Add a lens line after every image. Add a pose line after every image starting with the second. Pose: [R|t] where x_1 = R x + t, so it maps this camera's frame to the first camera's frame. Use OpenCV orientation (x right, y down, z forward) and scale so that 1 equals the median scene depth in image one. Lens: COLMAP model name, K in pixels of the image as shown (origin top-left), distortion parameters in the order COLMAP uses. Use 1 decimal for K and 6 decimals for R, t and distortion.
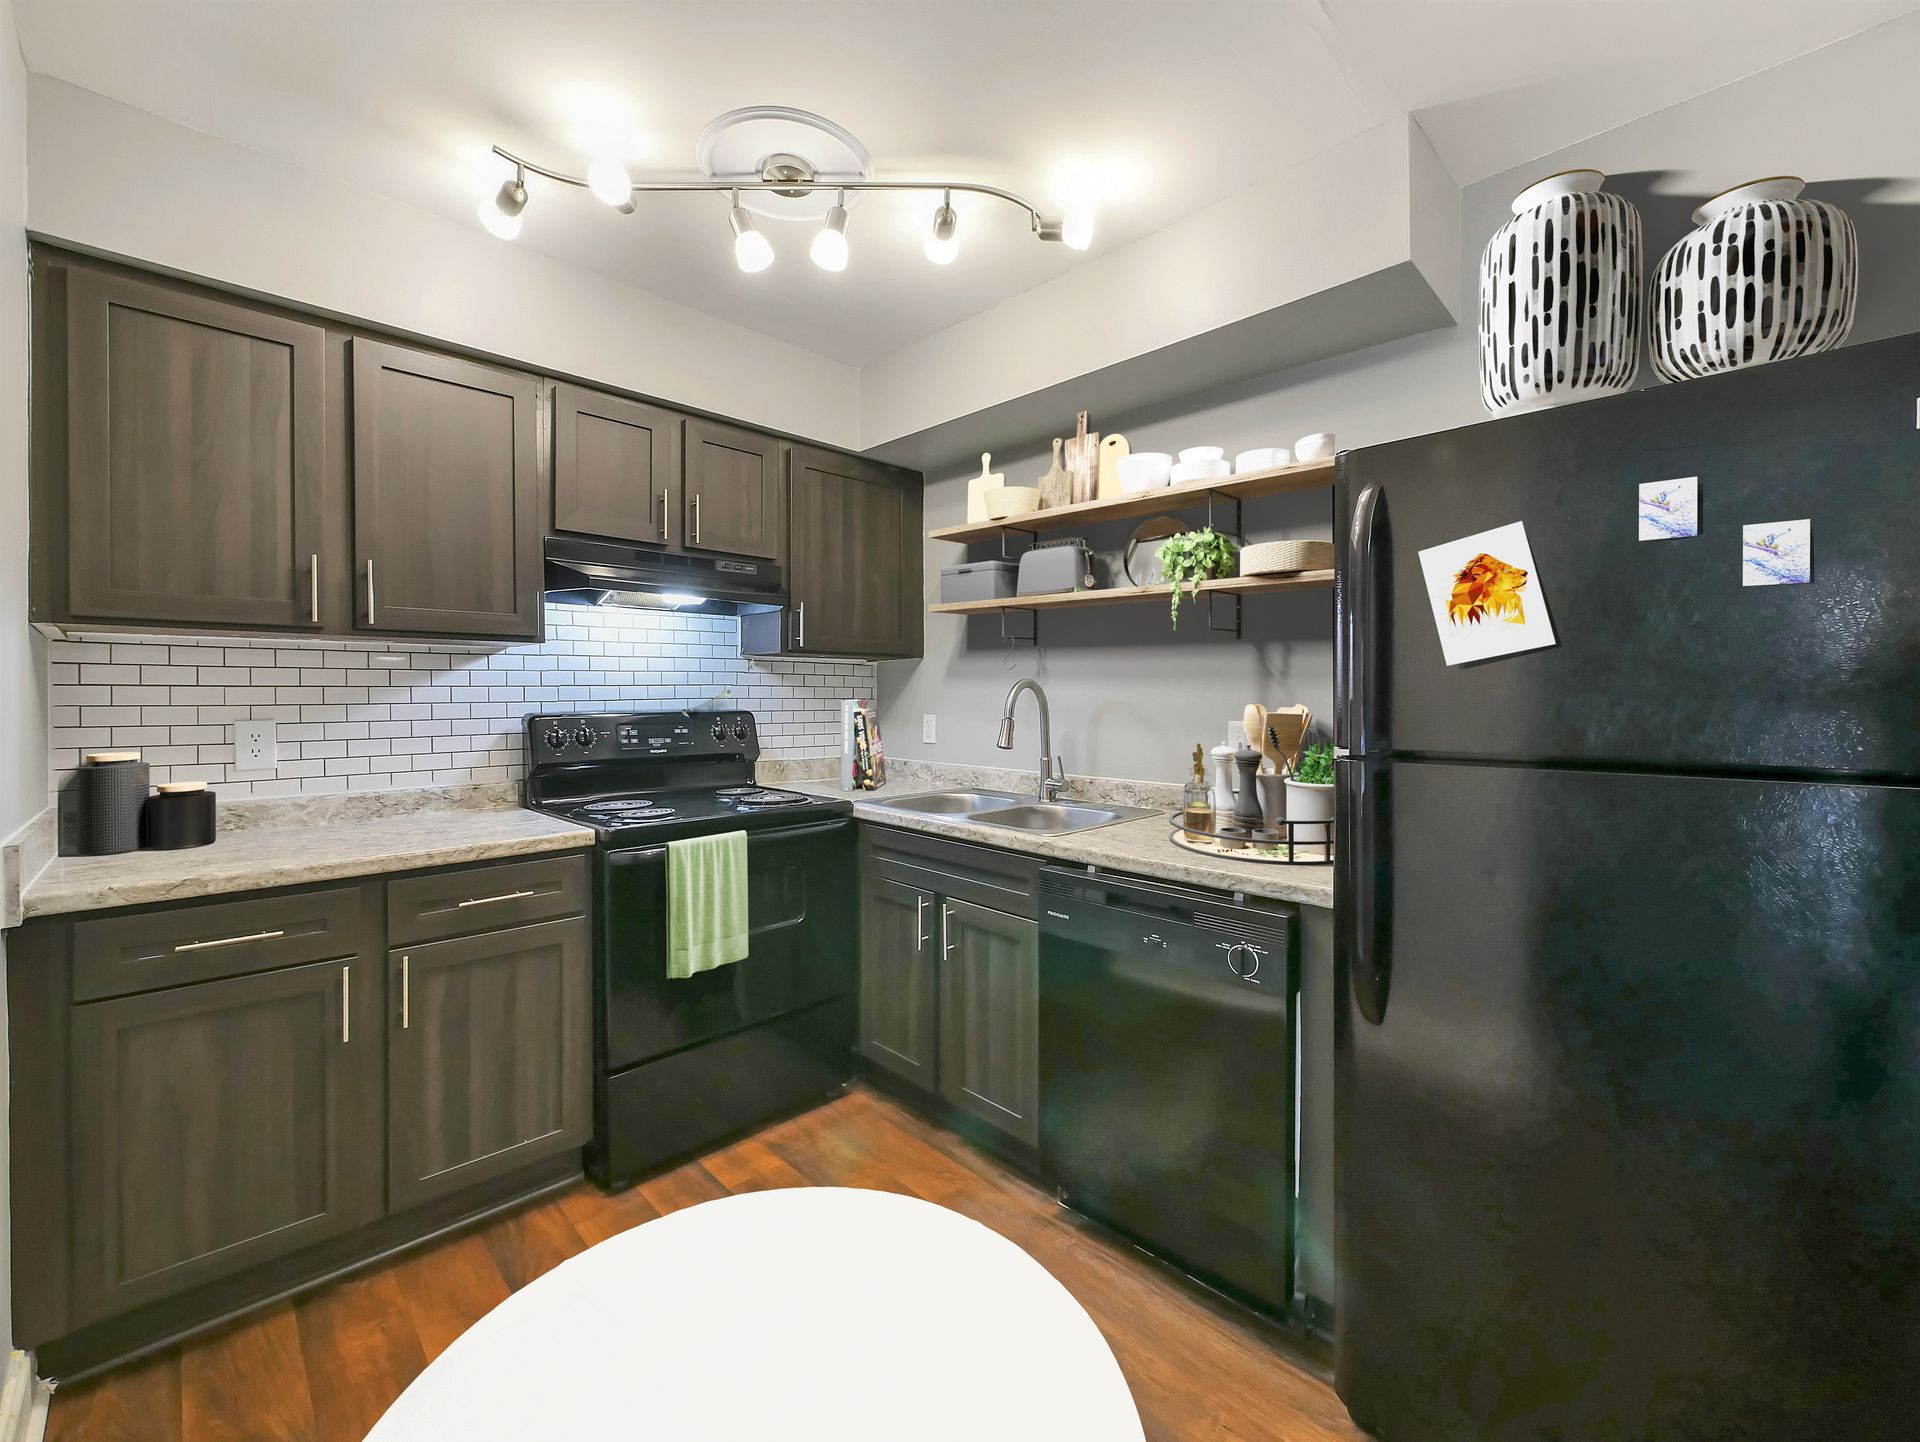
lens RADIAL K [[779.5, 0, 991.8], [0, 779.5, 708.4], [0, 0, 1]] dist [0.001445, 0.000143]
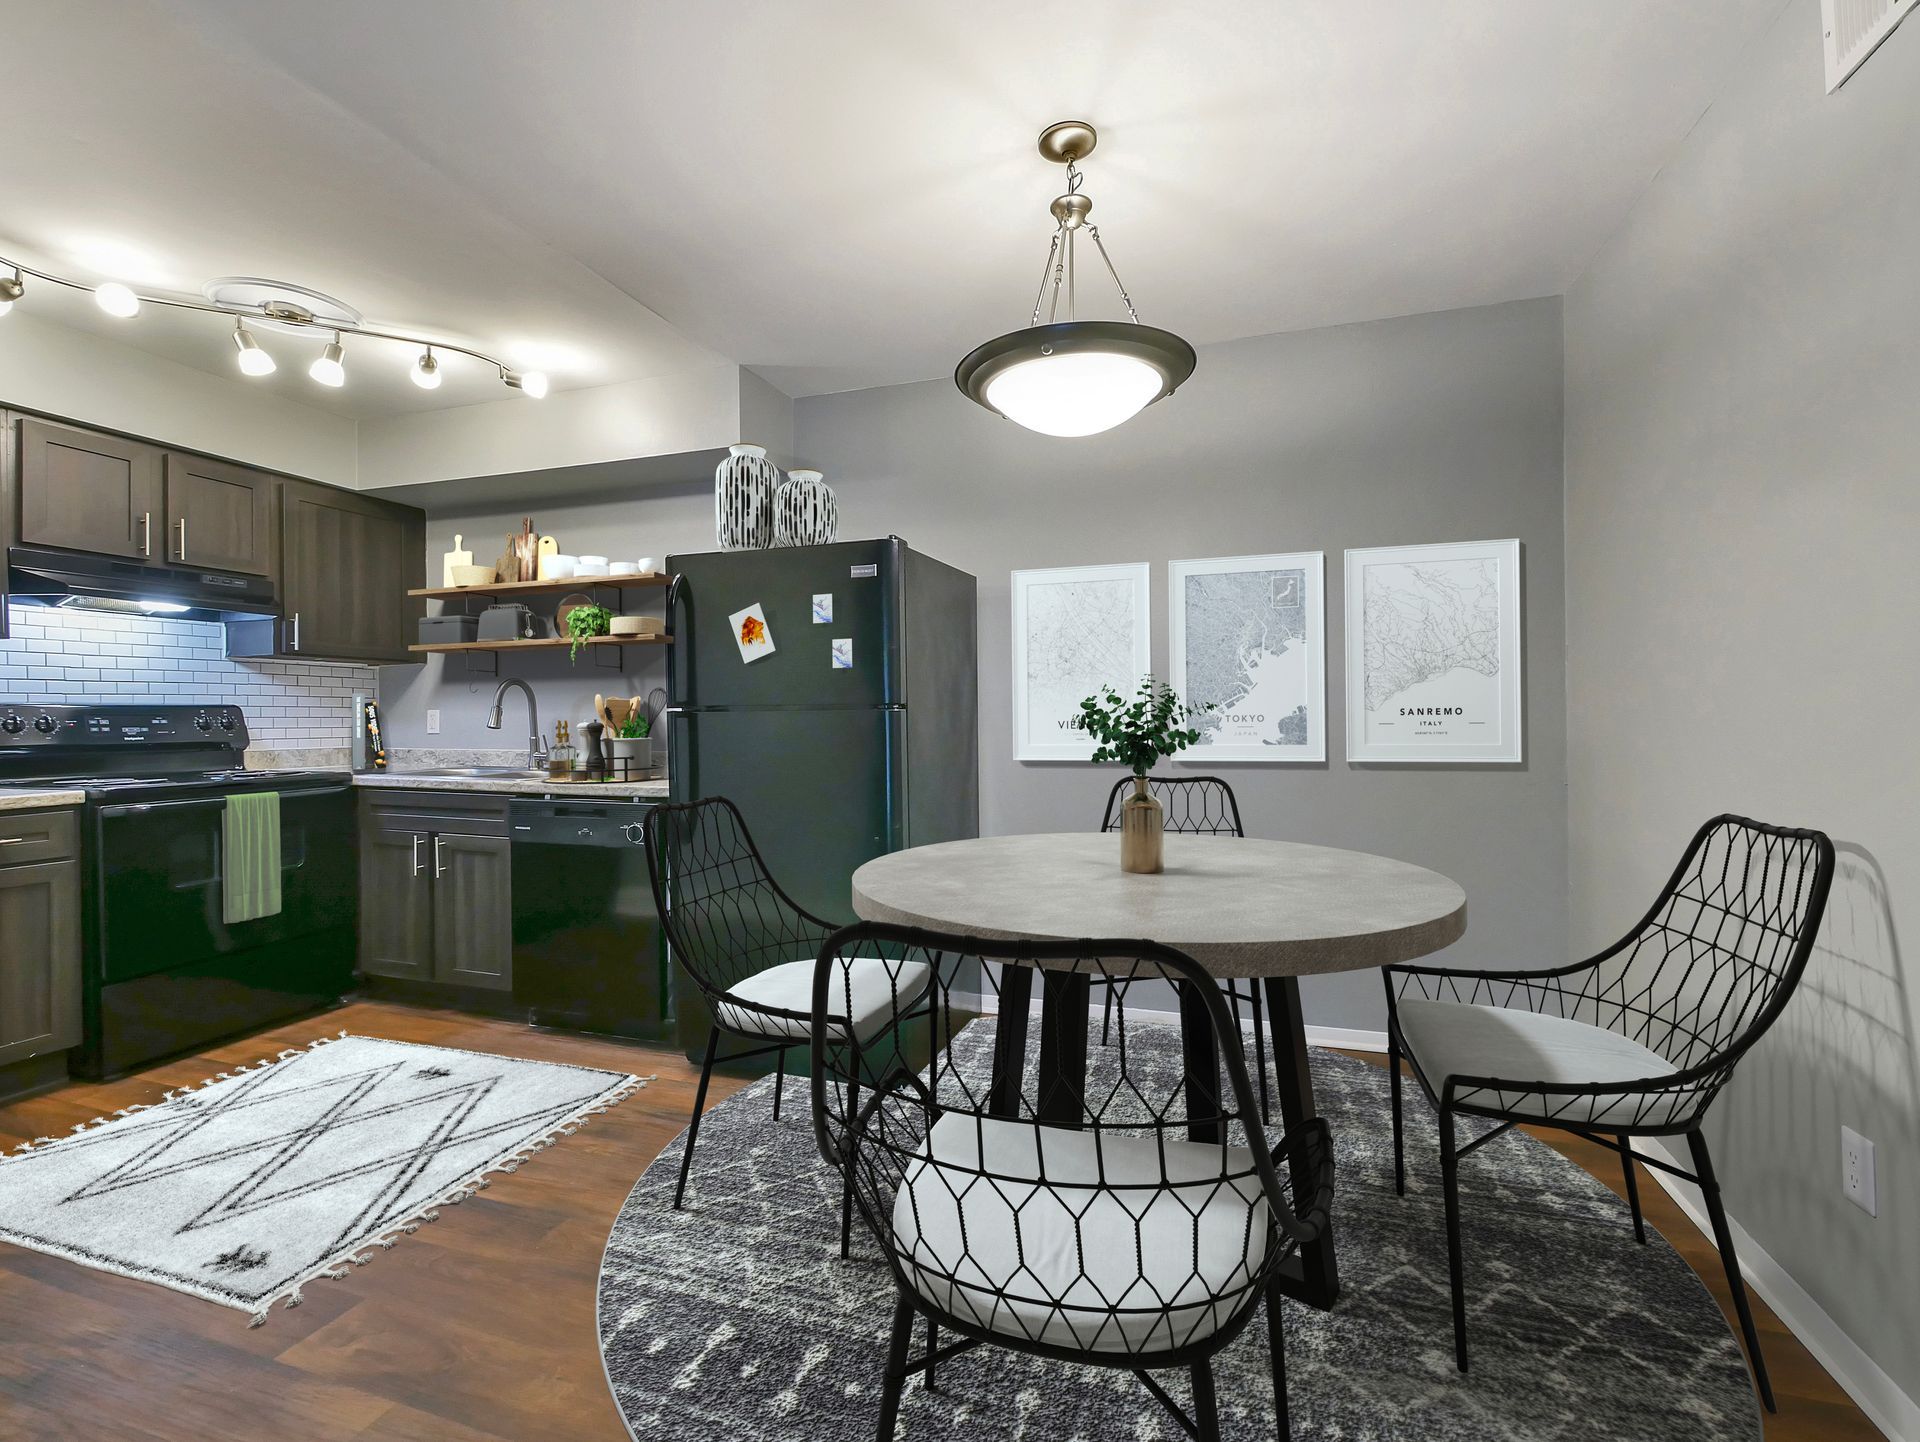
lens RADIAL K [[779.5, 0, 991.8], [0, 779.5, 708.4], [0, 0, 1]] dist [0.001445, 0.000143]
pose [[0.874200, -0.010875, 0.485444, 0.128352], [0.024037, 0.999493, -0.020895, 0.073141], [-0.484970, 0.029935, 0.874018, -0.679595]]
